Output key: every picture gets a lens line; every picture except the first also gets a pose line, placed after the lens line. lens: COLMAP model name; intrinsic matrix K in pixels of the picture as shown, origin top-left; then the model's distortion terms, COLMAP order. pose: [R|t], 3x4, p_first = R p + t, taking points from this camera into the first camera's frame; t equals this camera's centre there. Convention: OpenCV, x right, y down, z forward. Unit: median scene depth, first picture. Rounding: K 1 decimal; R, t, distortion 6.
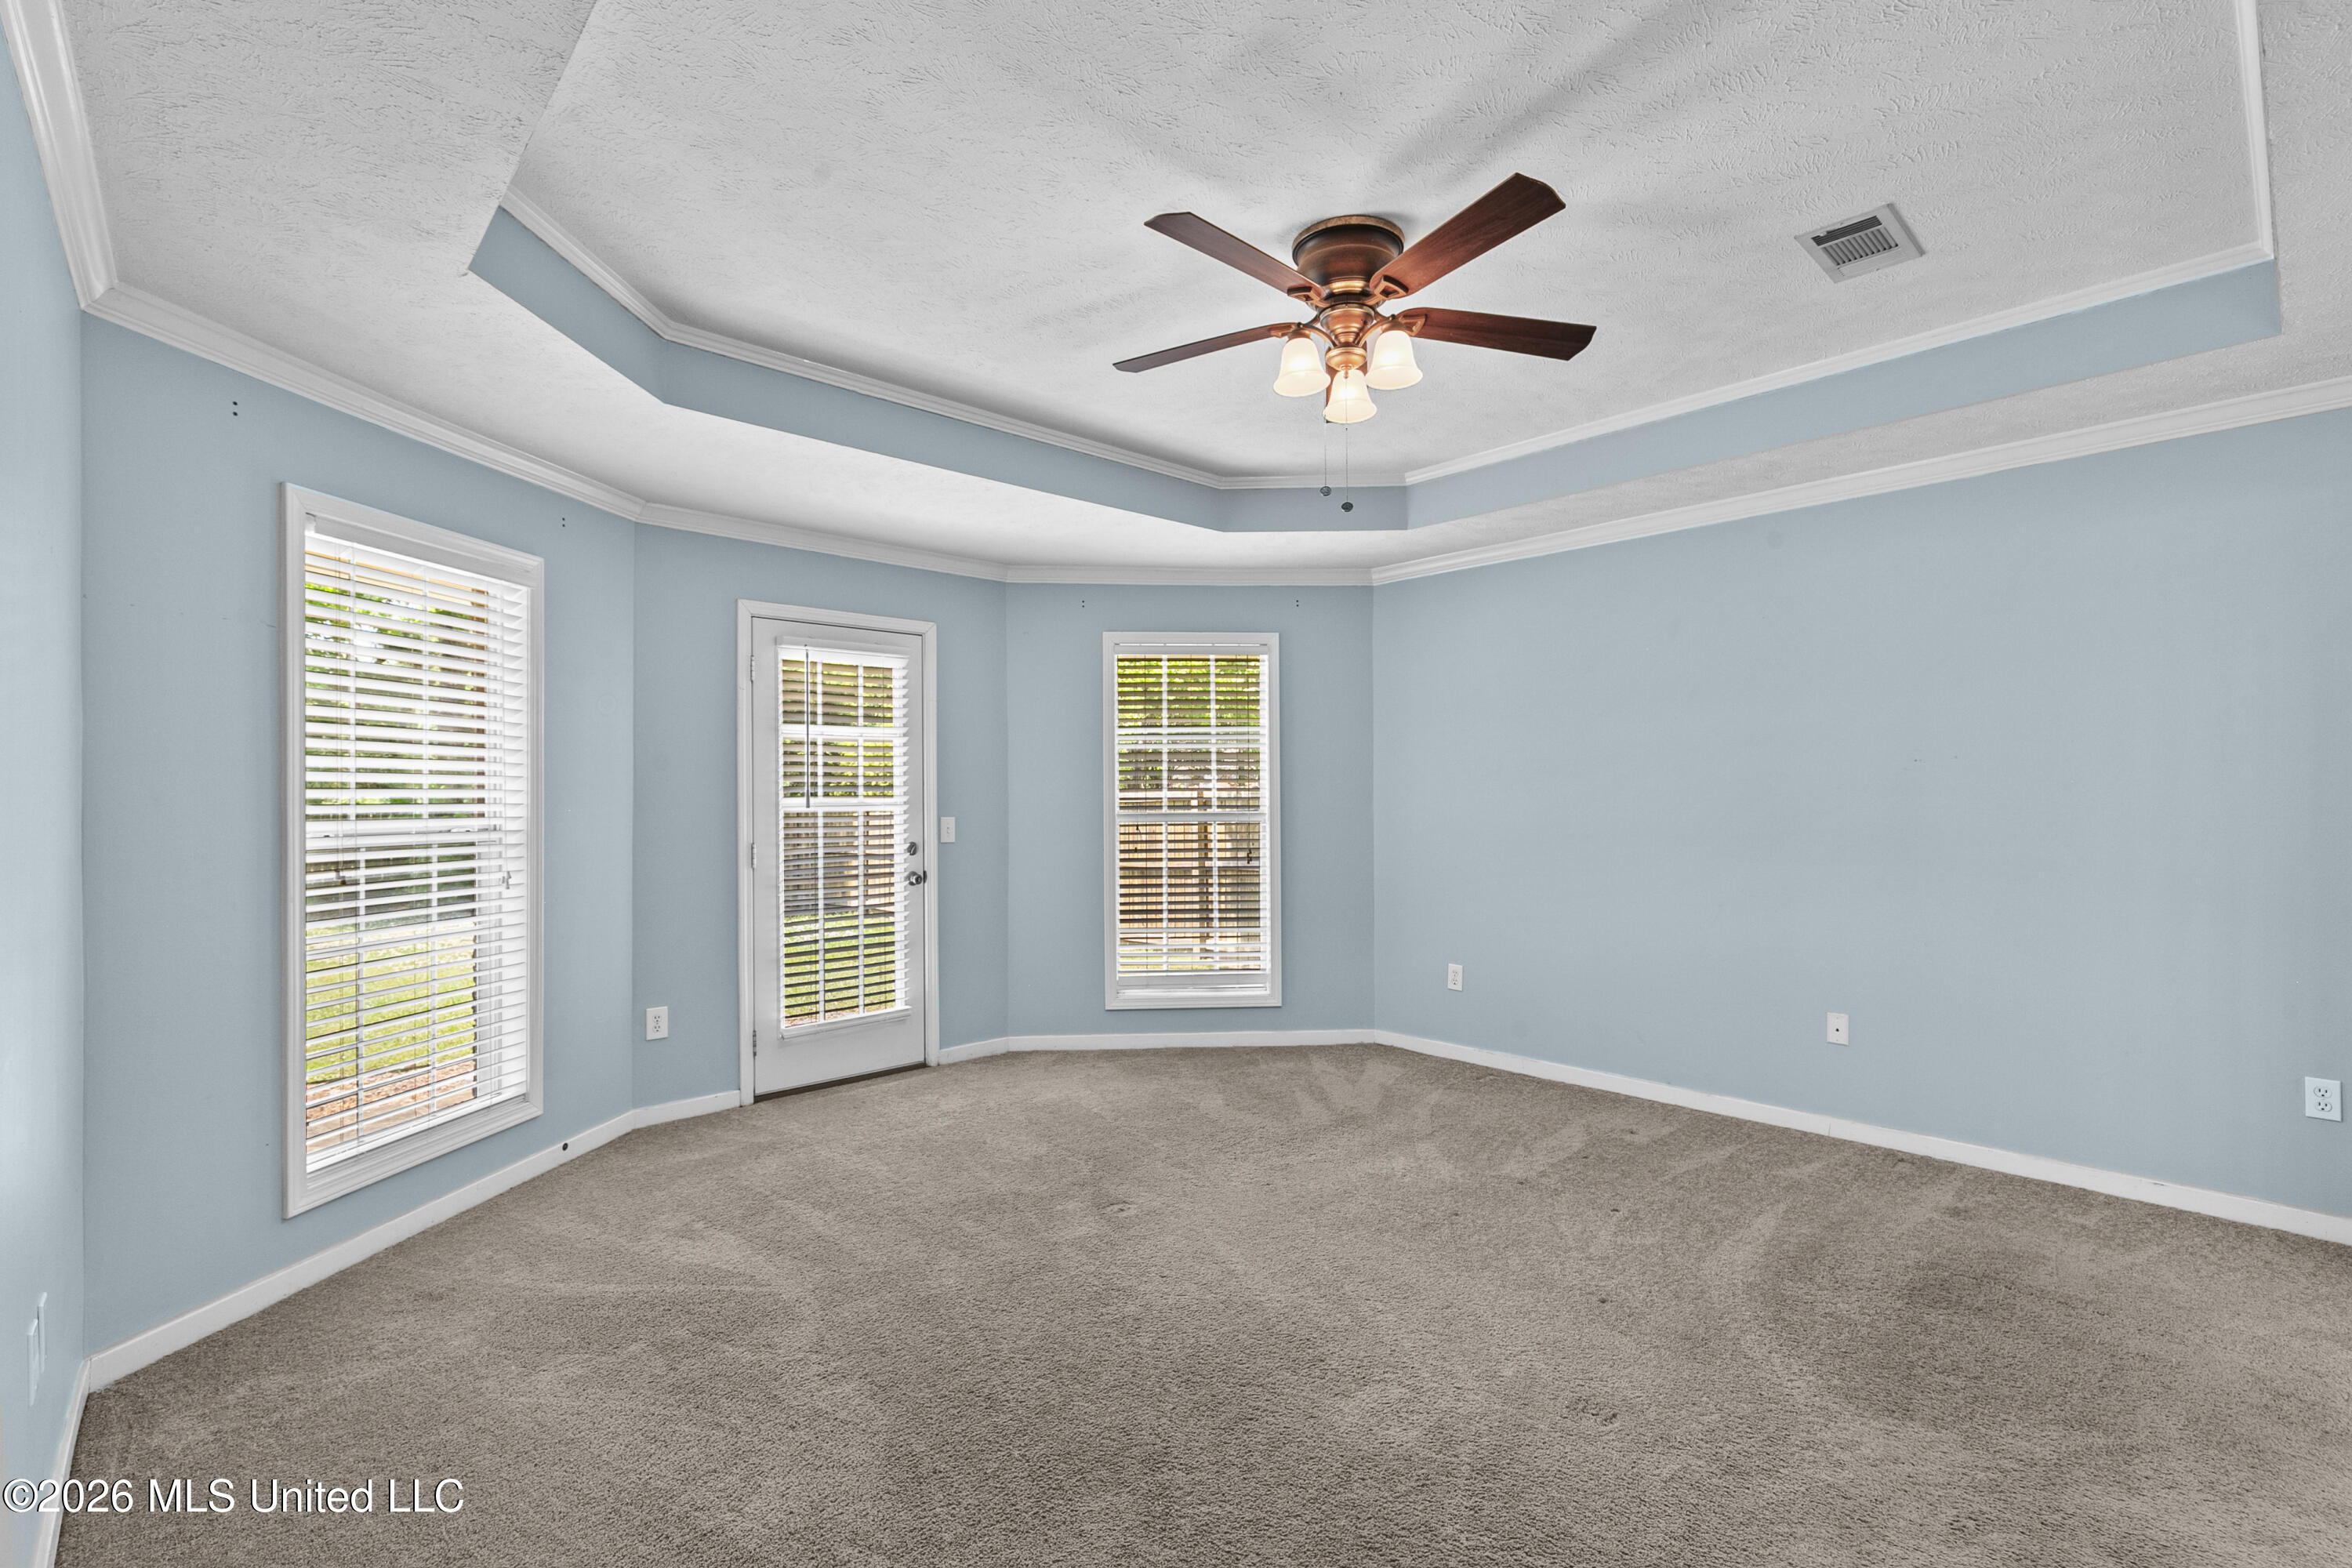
lens RADIAL K [[1068.3, 0, 1161.4], [0, 1068.3, 789.4], [0, 0, 1]] dist [0.009647, -0.001201]
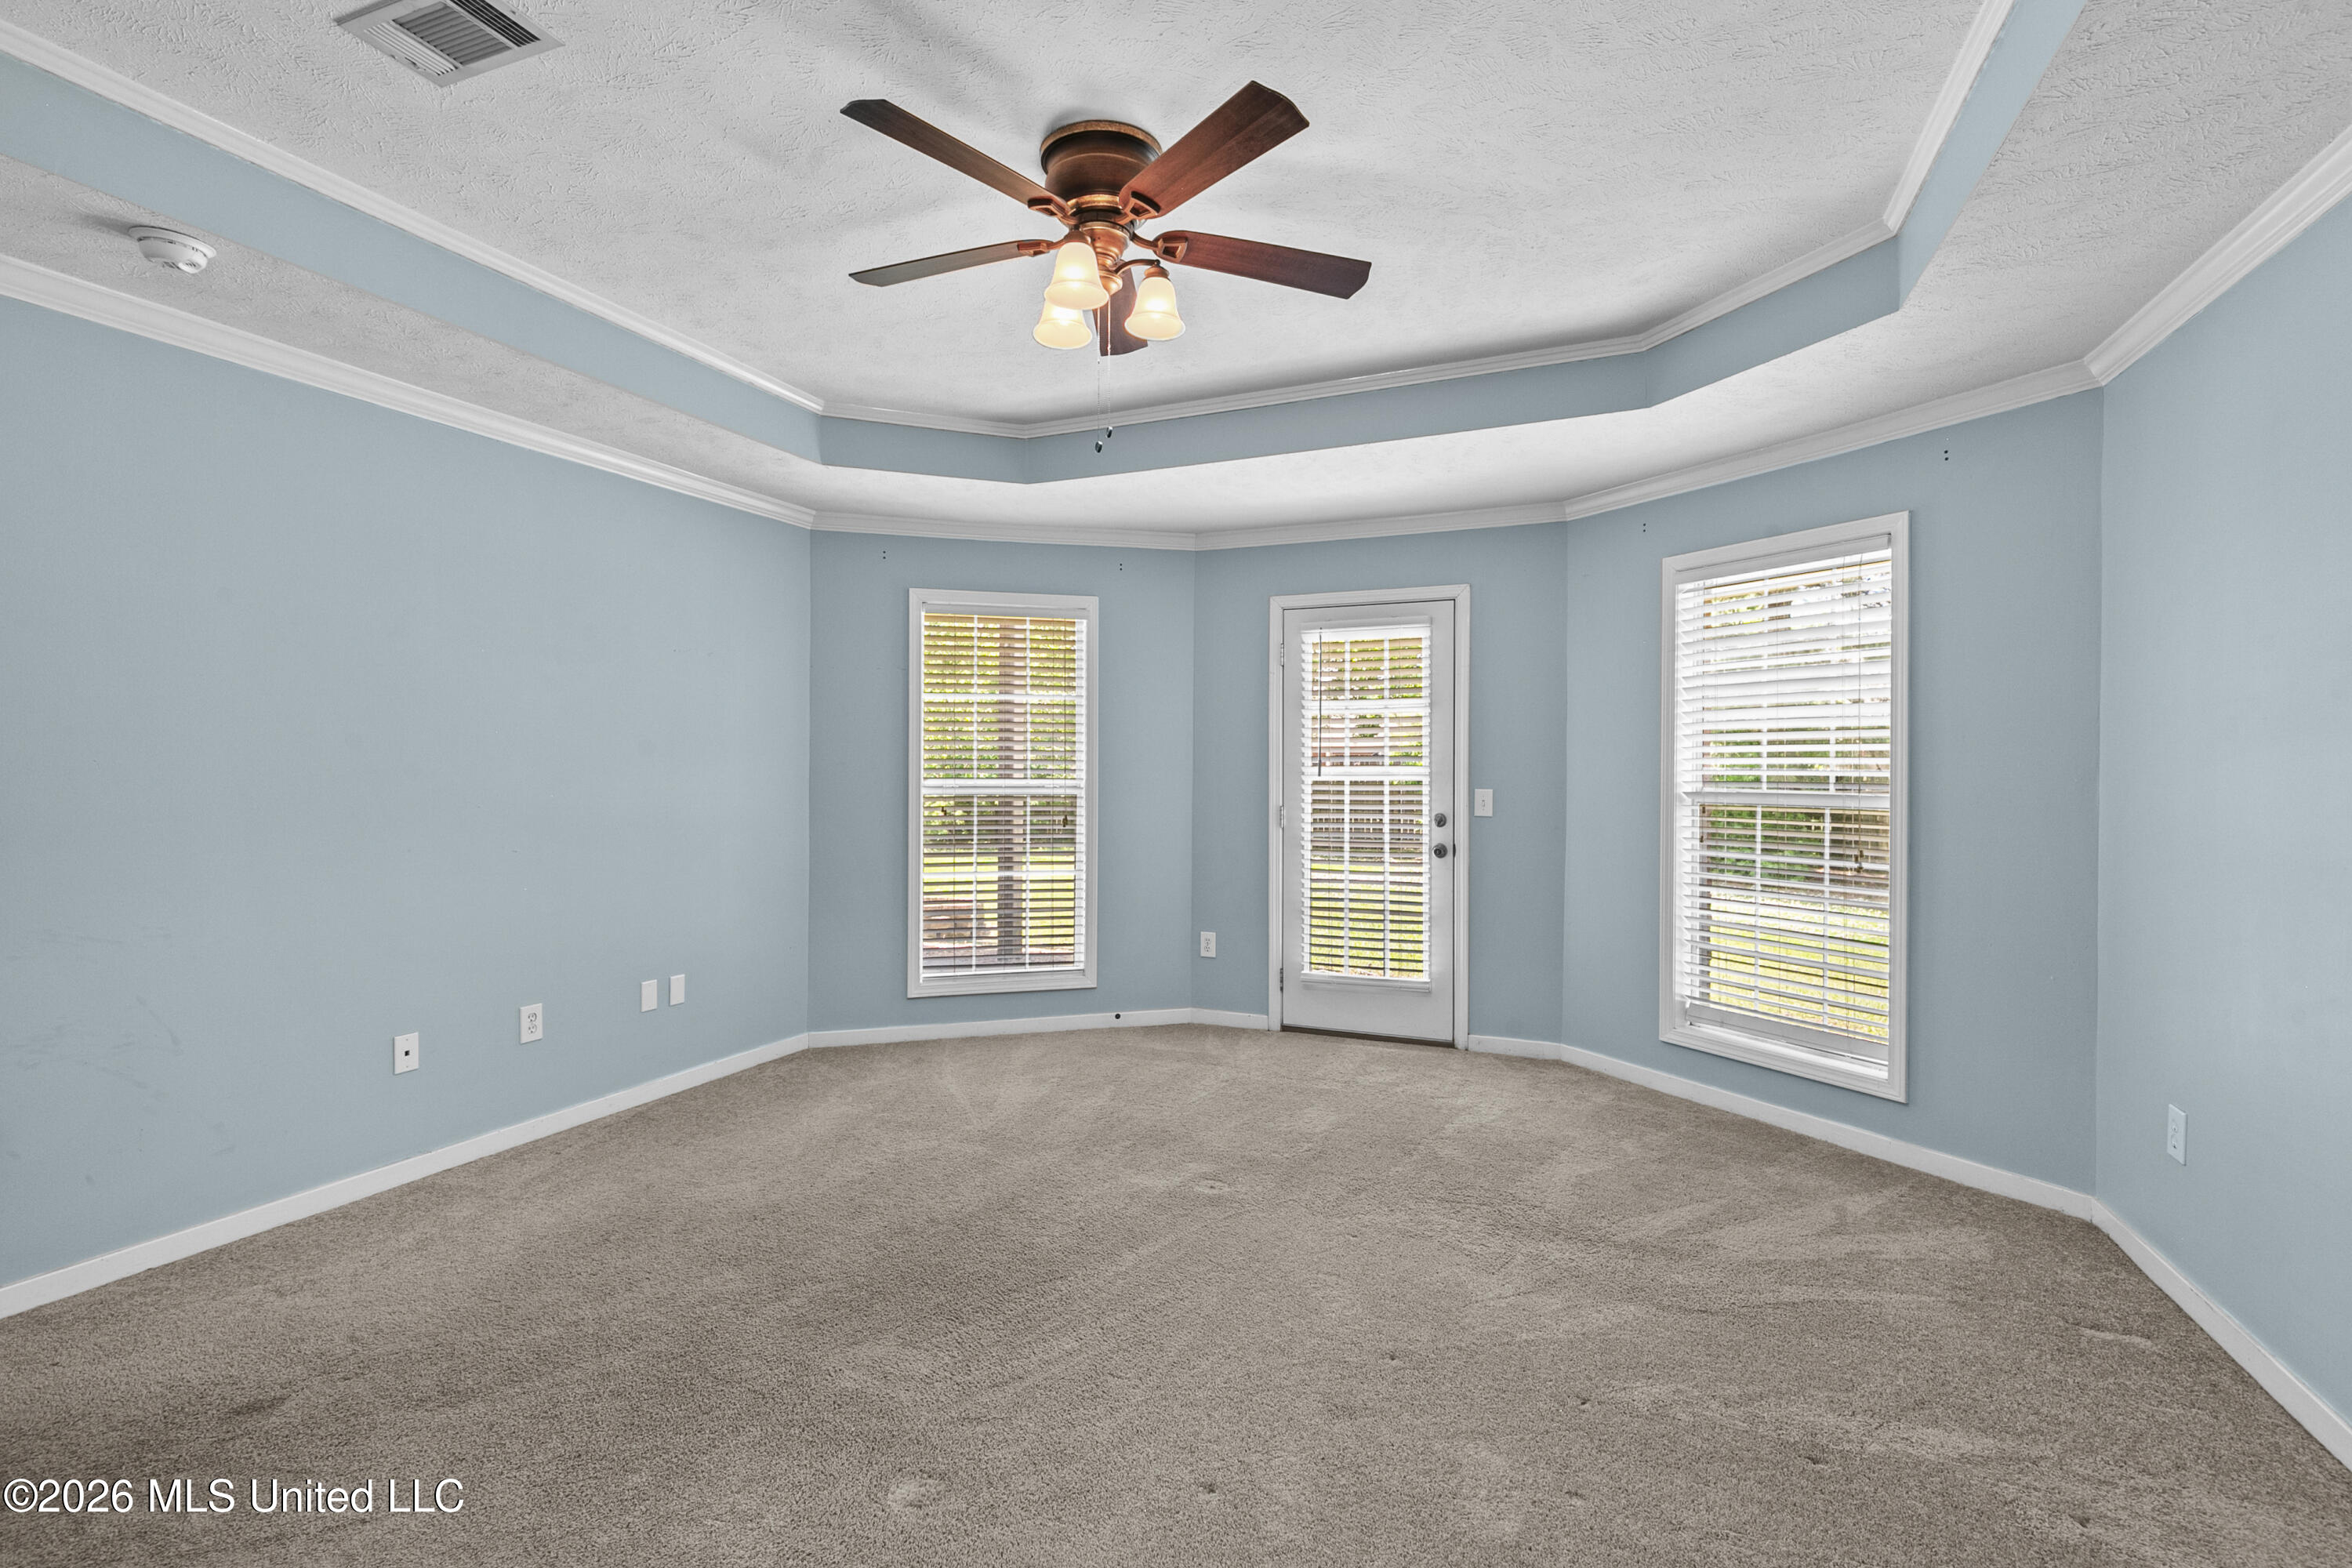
lens RADIAL K [[1068.3, 0, 1163.6], [0, 1068.3, 758.3], [0, 0, 1]] dist [0.009647, -0.001201]
pose [[0.406056, -0.003742, -0.913841, 0.593903], [-0.001456, 0.999988, -0.004742, 0.004373], [0.913847, 0.003256, 0.406045, 0.396634]]
